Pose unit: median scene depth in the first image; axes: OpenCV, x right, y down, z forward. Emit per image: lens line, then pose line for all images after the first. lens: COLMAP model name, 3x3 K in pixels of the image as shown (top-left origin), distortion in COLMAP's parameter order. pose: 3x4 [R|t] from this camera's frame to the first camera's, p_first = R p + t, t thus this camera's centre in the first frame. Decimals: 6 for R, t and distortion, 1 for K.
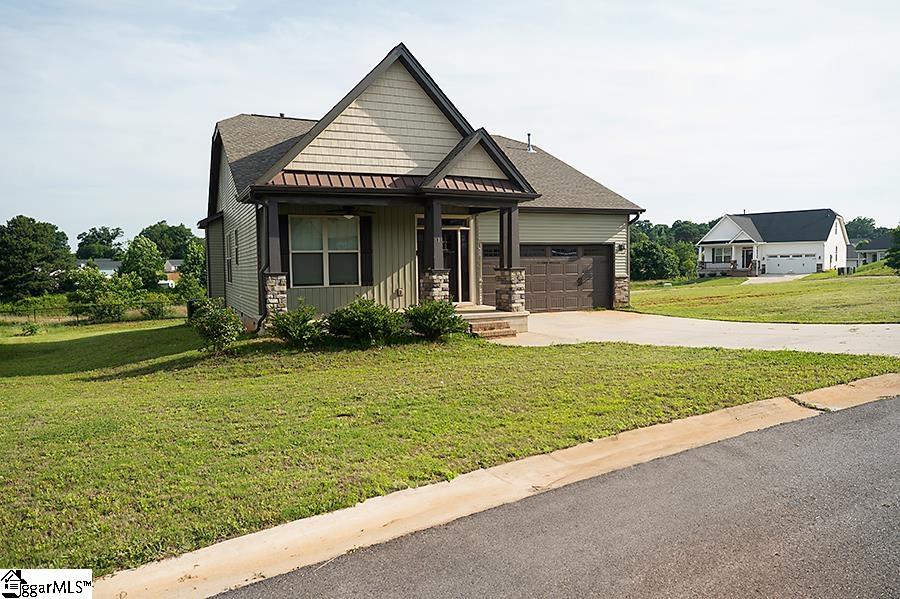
lens RADIAL K [[632.0, 0, 450.0], [0, 632.0, 299.5], [0, 0, 1]] dist [-0.003340, -0.001112]
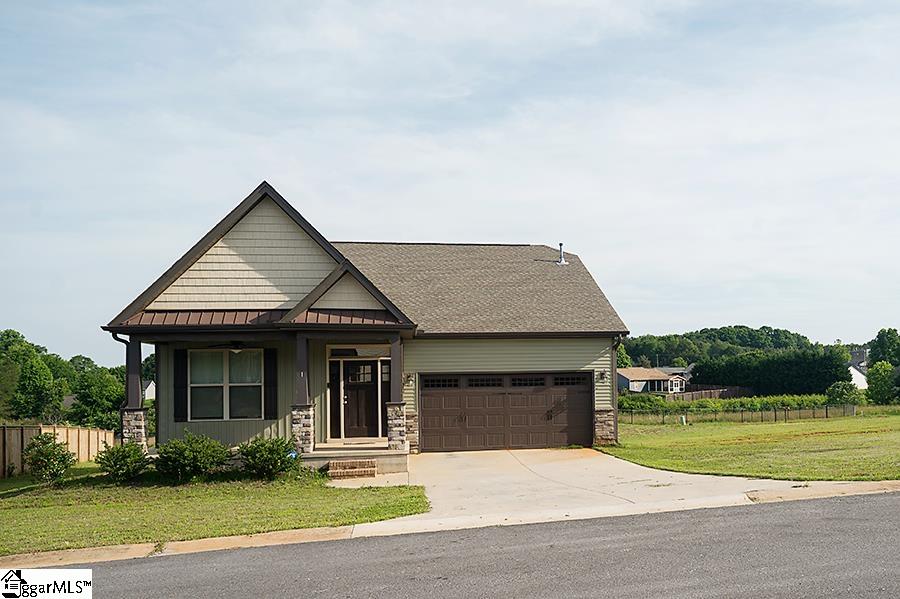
lens RADIAL K [[772.9, 0, 523.8], [0, 772.9, 360.7], [0, 0, 1]] dist [0.000174, -0.000688]
pose [[0.965474, -0.007982, -0.260379, 0.586133], [-0.012765, 0.996880, -0.077894, -0.025310], [0.260188, 0.078528, 0.962359, -0.056099]]
